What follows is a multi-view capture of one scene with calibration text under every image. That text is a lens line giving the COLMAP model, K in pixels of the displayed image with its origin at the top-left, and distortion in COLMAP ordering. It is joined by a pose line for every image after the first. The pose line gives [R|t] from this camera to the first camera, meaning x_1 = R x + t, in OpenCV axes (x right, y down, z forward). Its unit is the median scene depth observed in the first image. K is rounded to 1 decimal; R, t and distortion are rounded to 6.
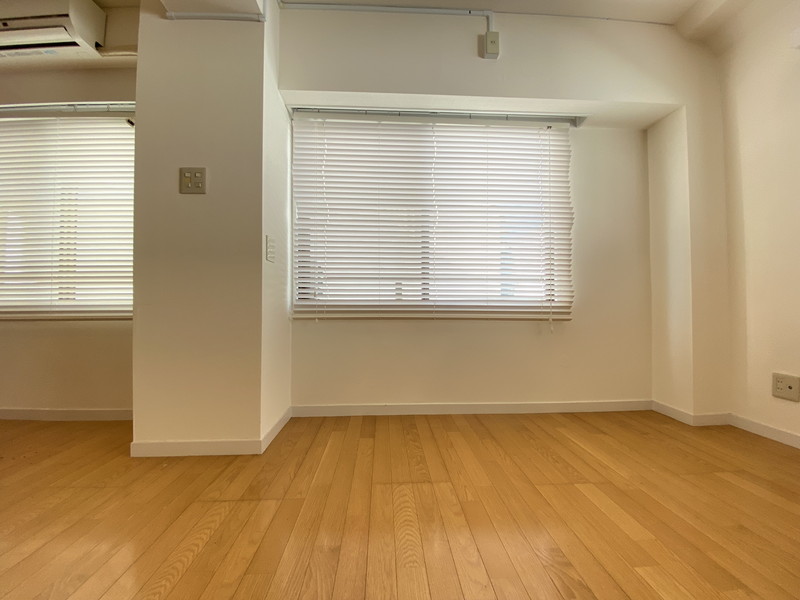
lens RADIAL K [[321.4, 0, 400.6], [0, 321.4, 297.1], [0, 0, 1]] dist [0.032724, -0.030261]
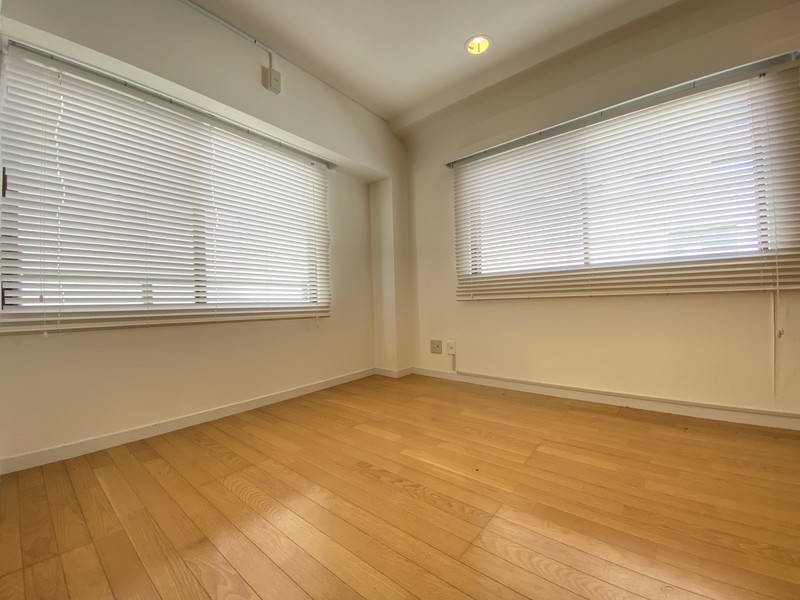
lens RADIAL K [[321.4, 0, 400.6], [0, 321.4, 297.1], [0, 0, 1]] dist [0.032724, -0.030261]
pose [[0.668699, -0.004883, 0.743517, -0.258445], [0.010660, 0.999939, -0.003021, -0.001457], [-0.743456, 0.009946, 0.668710, -0.089947]]
